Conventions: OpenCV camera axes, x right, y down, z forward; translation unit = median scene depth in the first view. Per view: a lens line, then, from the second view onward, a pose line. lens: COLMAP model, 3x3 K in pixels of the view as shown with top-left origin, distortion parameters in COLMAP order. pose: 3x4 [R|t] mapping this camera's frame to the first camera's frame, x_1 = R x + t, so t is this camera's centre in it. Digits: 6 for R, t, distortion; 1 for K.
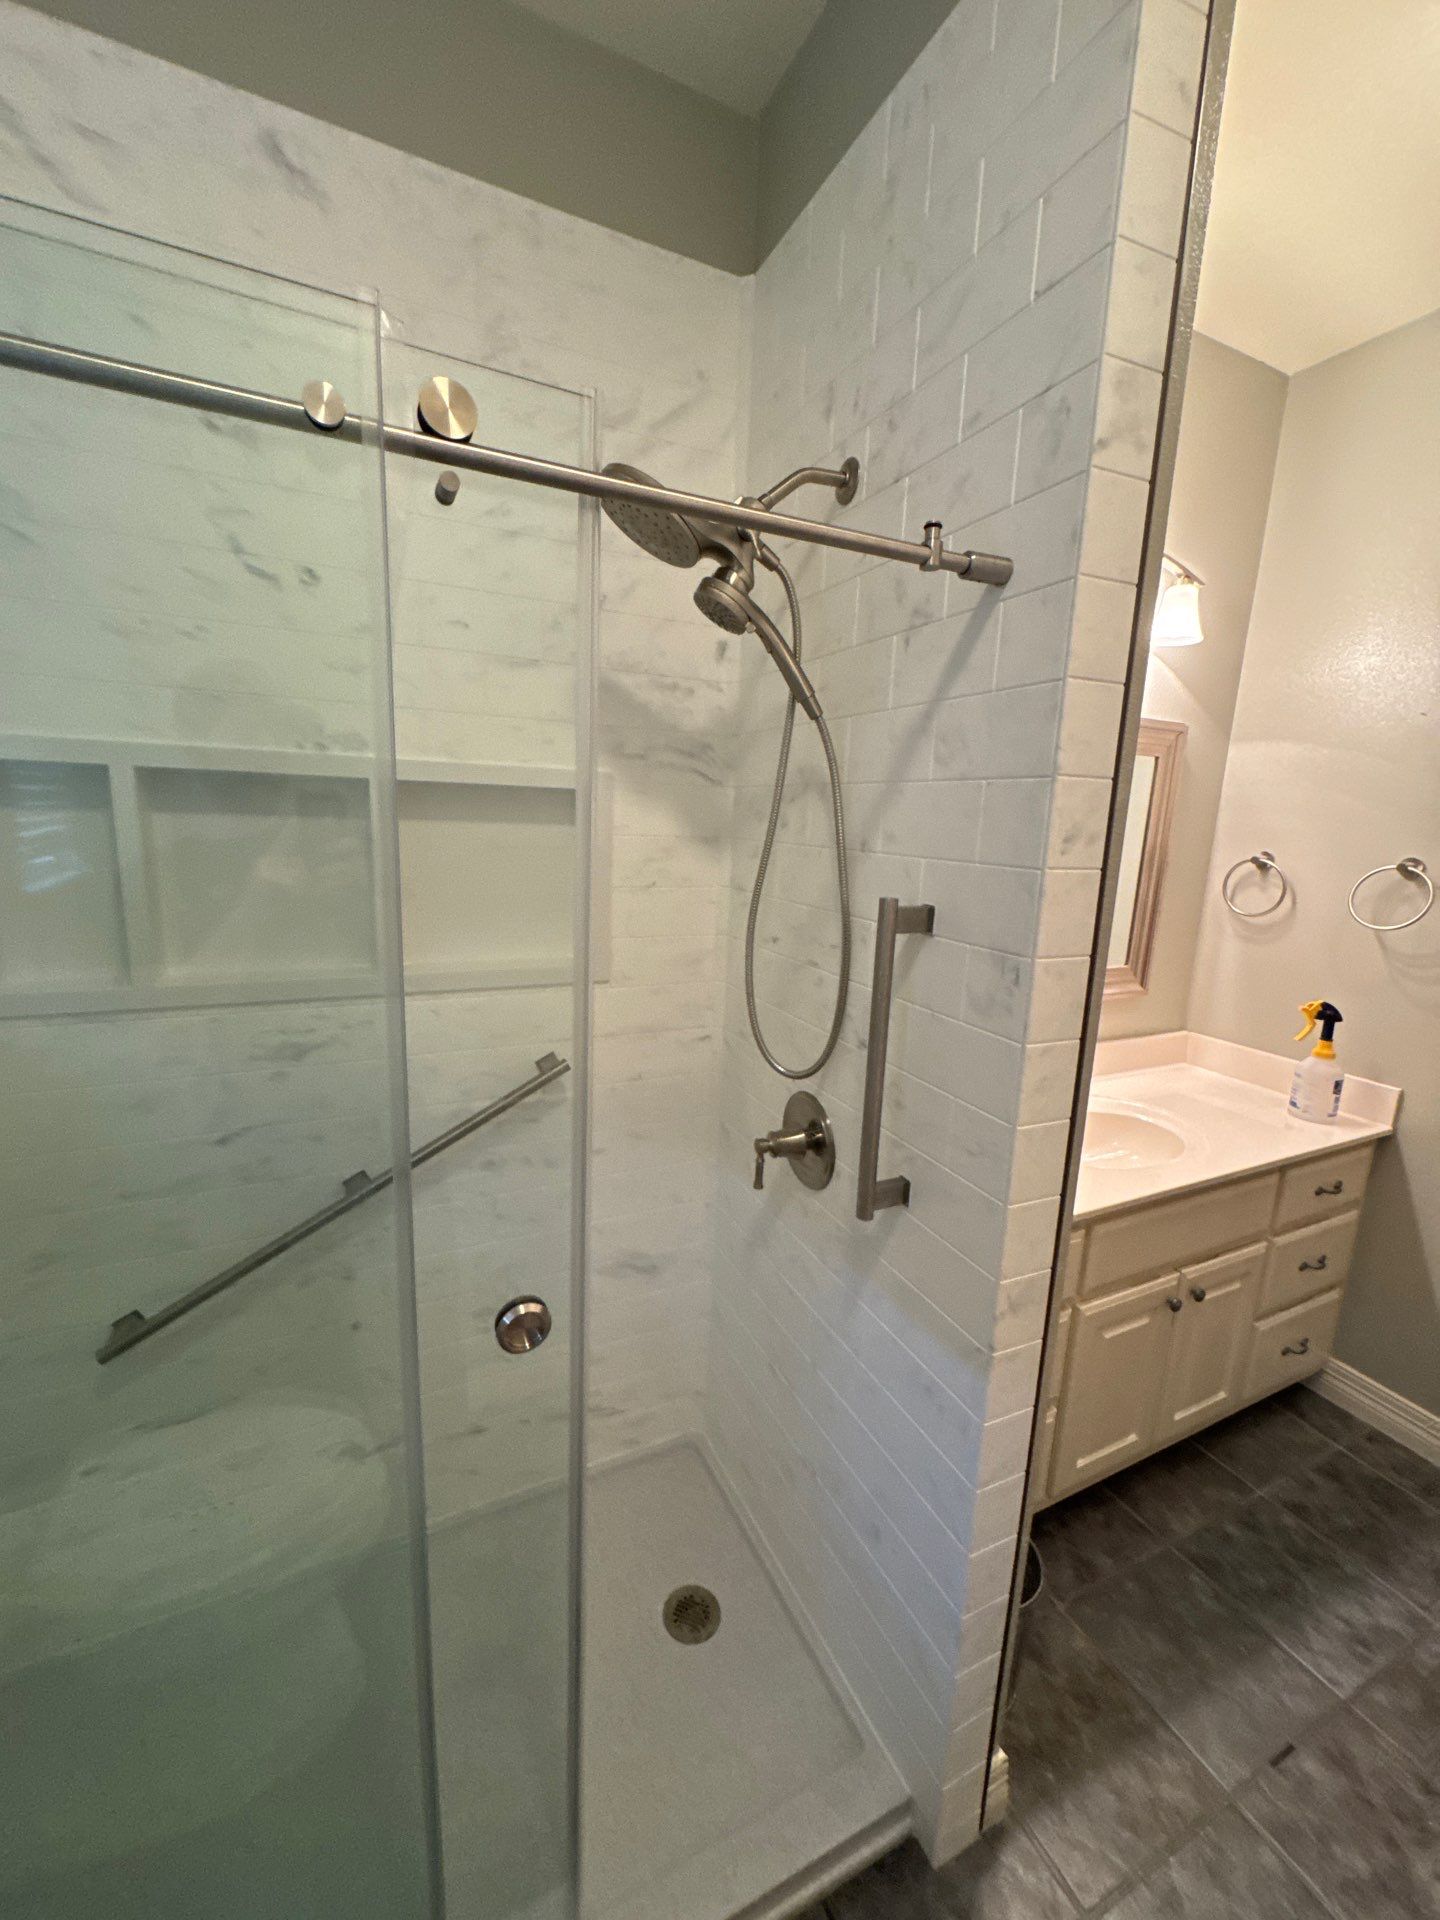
lens RADIAL K [[766.1, 0, 720.0], [0, 766.1, 960.0], [0, 0, 1]] dist [-0.002532, 0.000359]
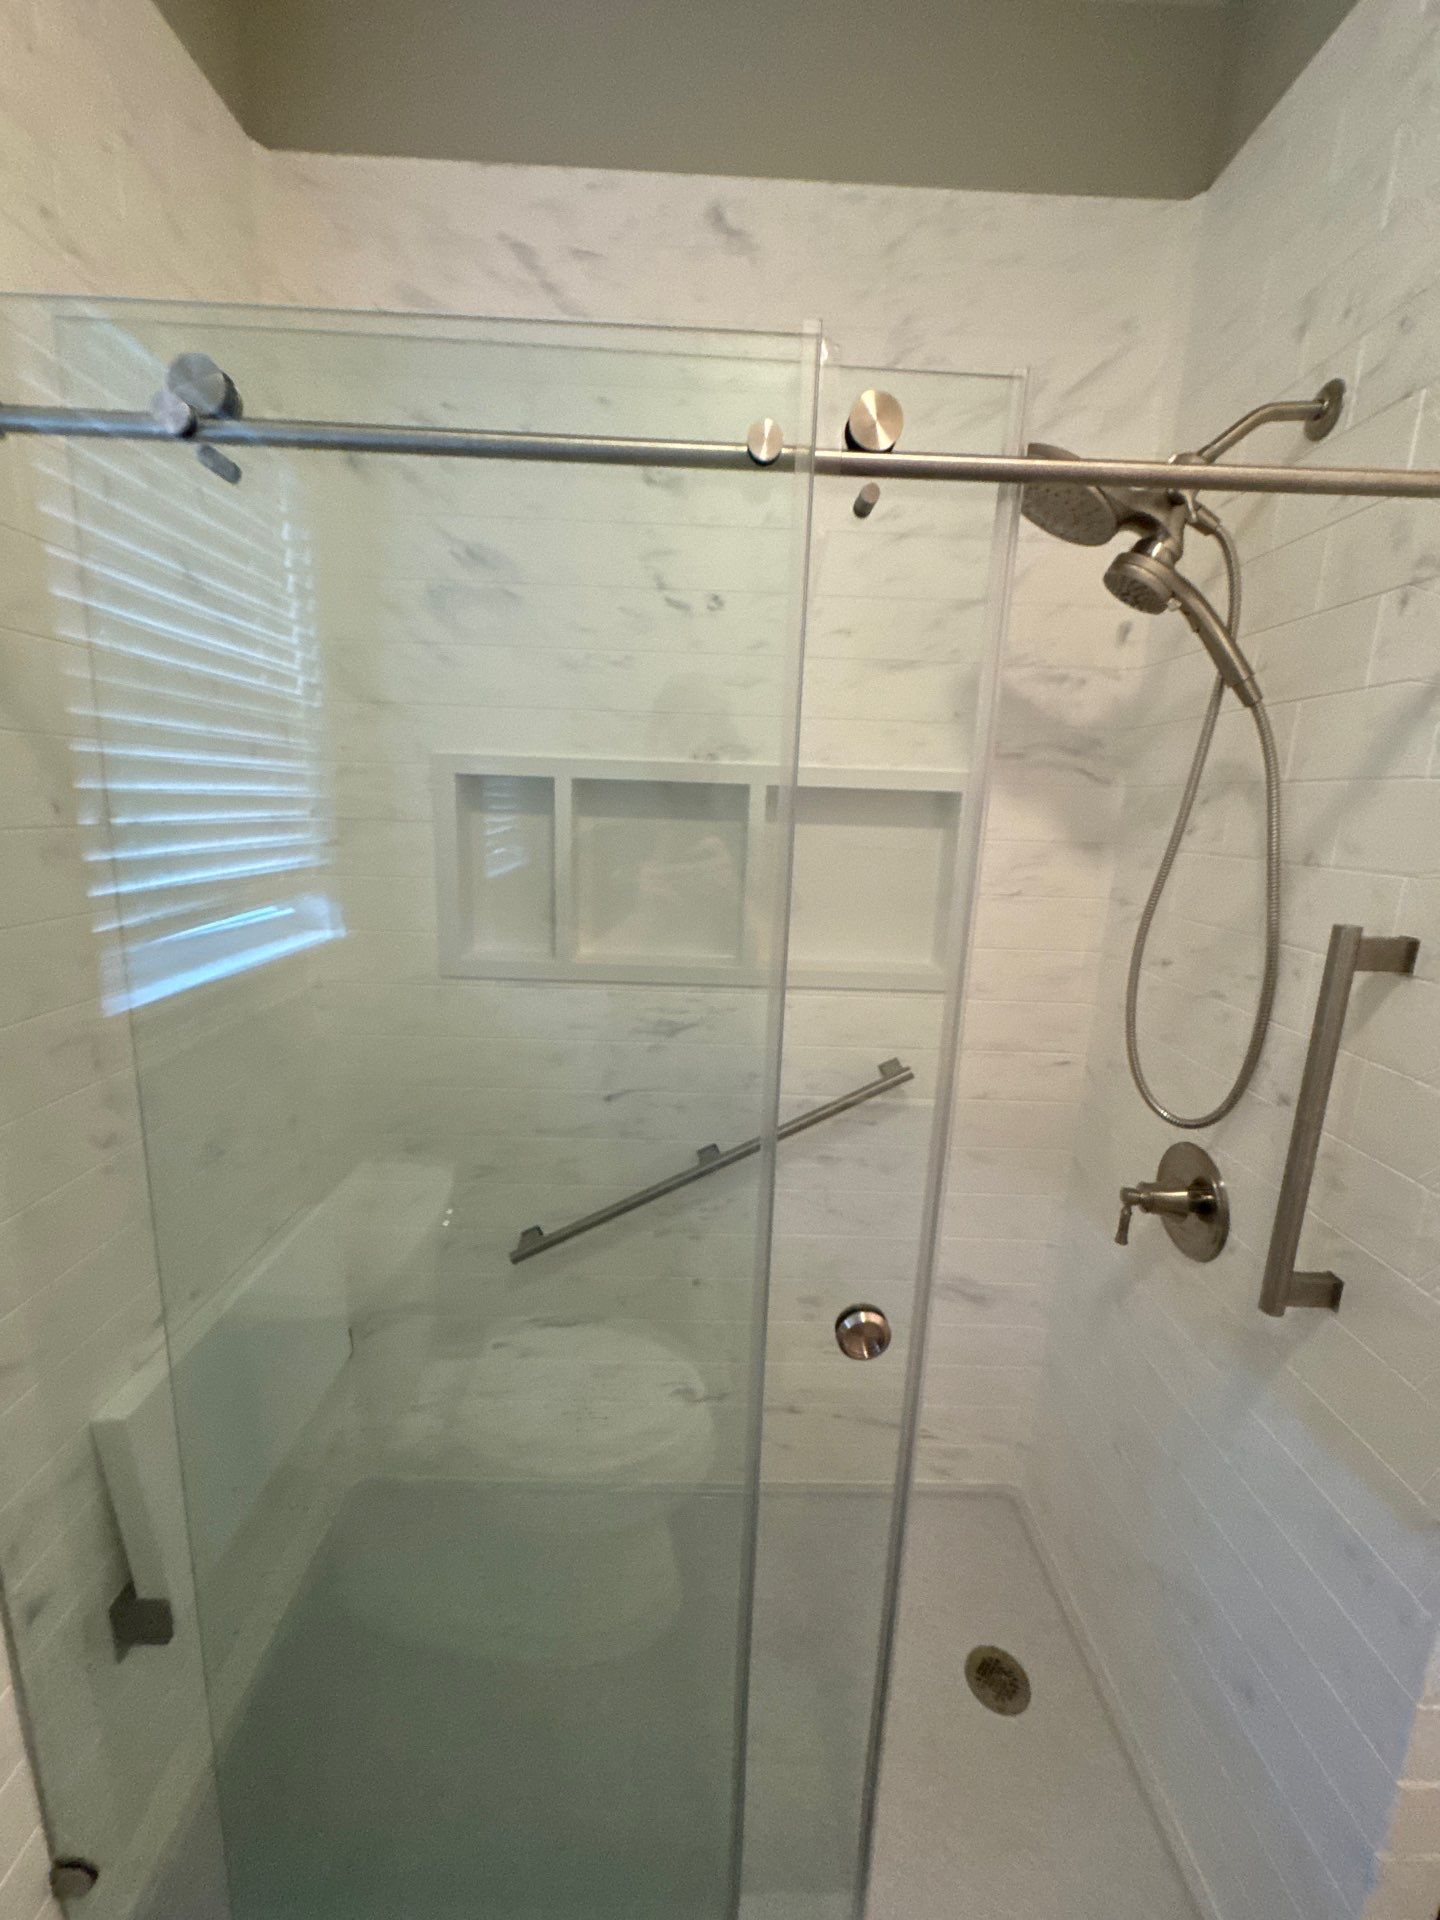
lens RADIAL K [[766.1, 0, 720.0], [0, 766.1, 960.0], [0, 0, 1]] dist [-0.002532, 0.000359]
pose [[0.908249, 0.078179, -0.411062, -0.036922], [-0.077304, 0.996831, 0.018781, -0.008337], [0.411227, 0.014719, 0.911414, 0.003797]]
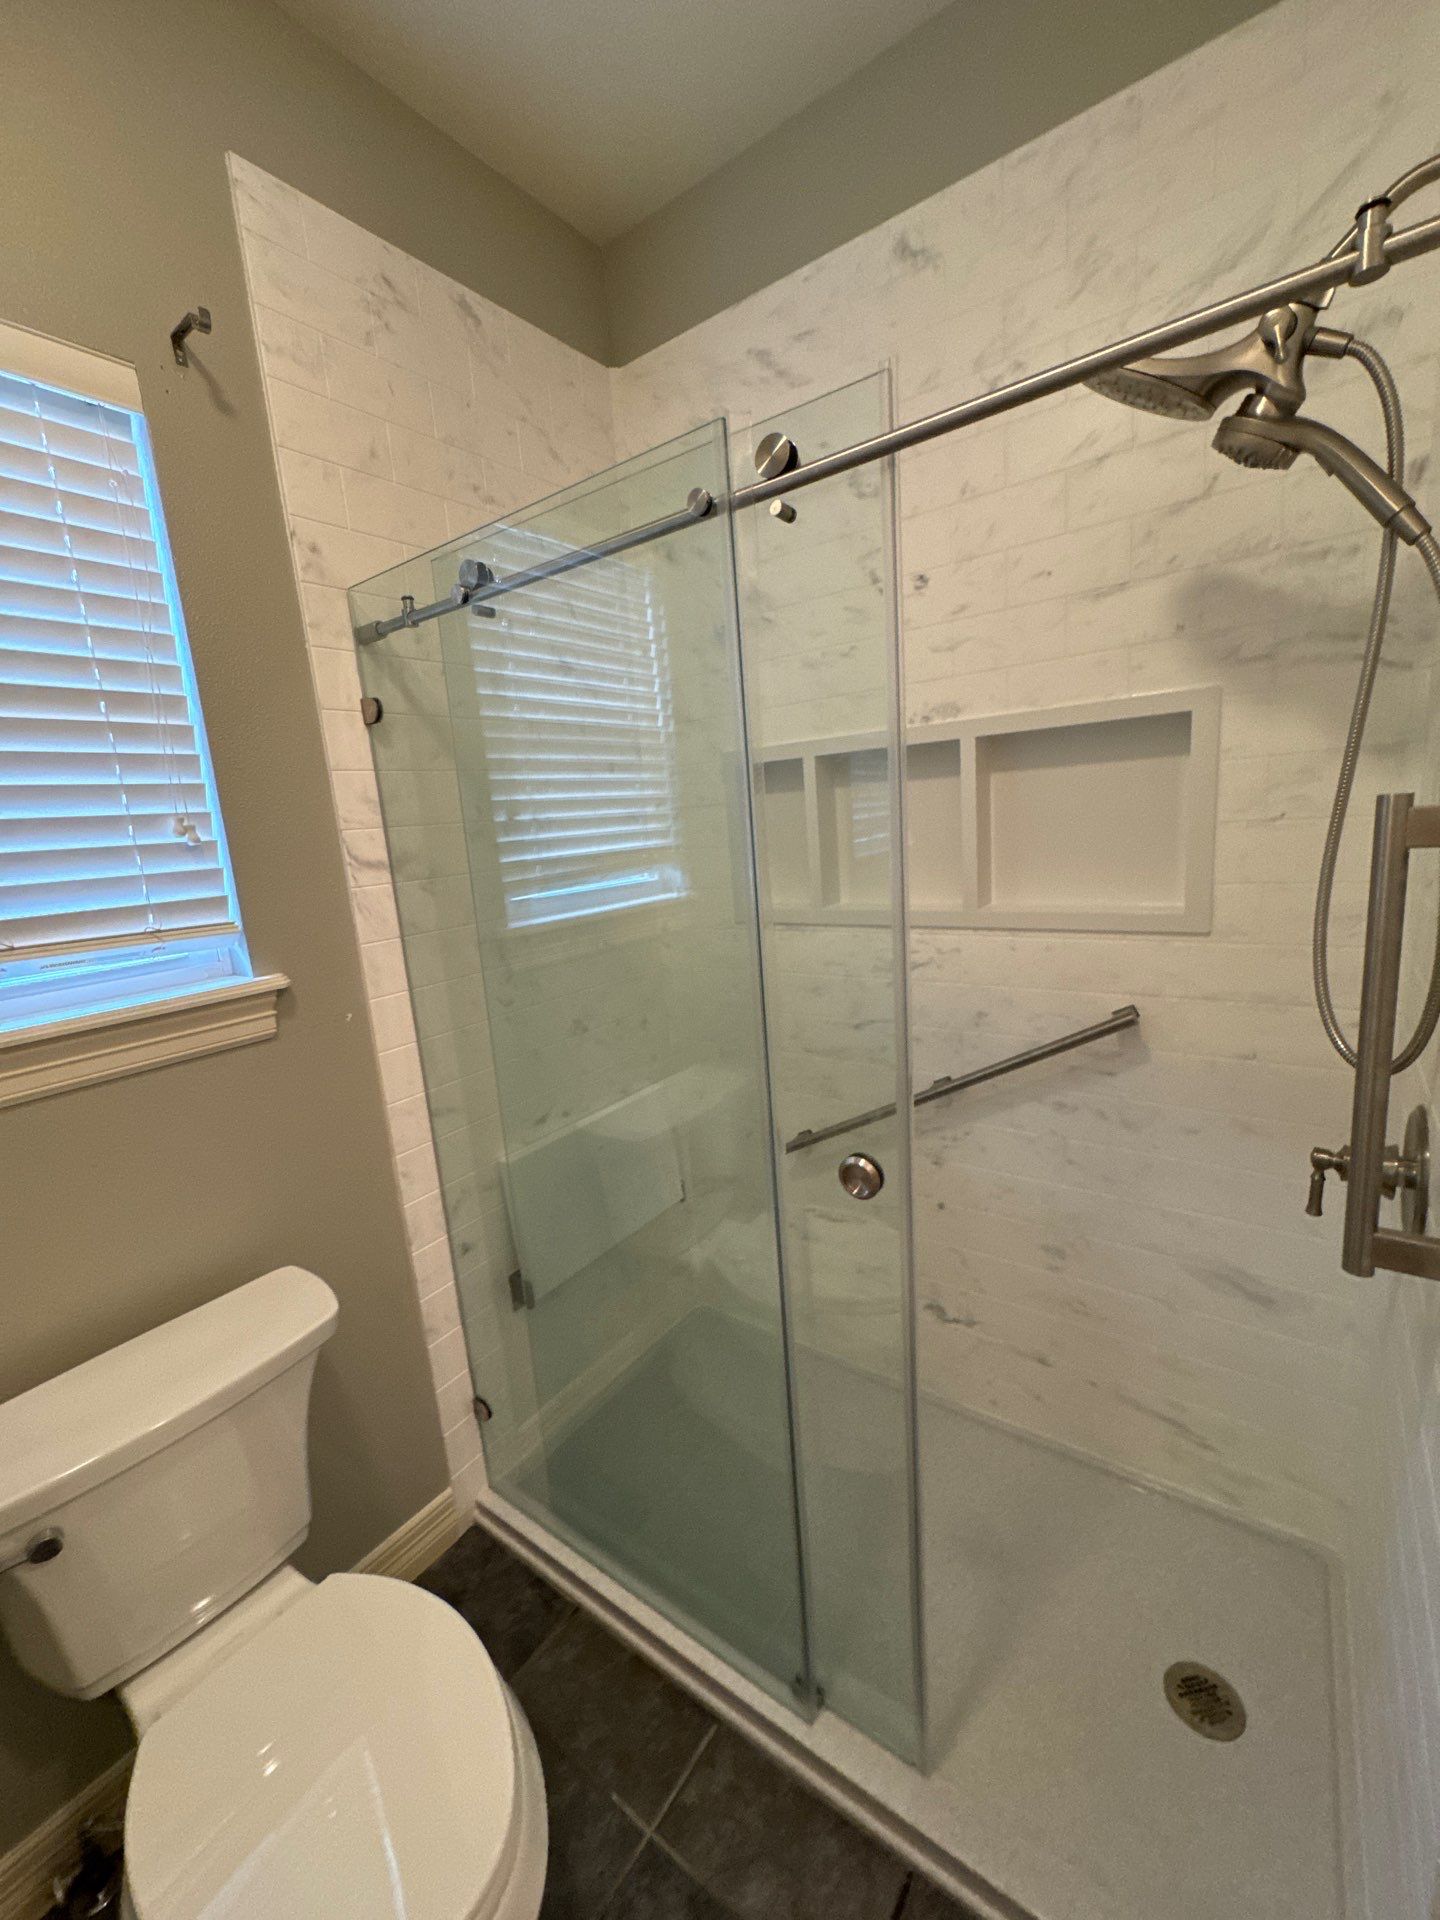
lens RADIAL K [[765.3, 0, 725.9], [0, 765.3, 957.0], [0, 0, 1]] dist [0.001907, 0.000074]
pose [[0.473773, 0.087579, -0.876281, 0.458648], [-0.069542, 0.995656, 0.061911, 0.050046], [0.877897, 0.031607, 0.477805, 0.153599]]
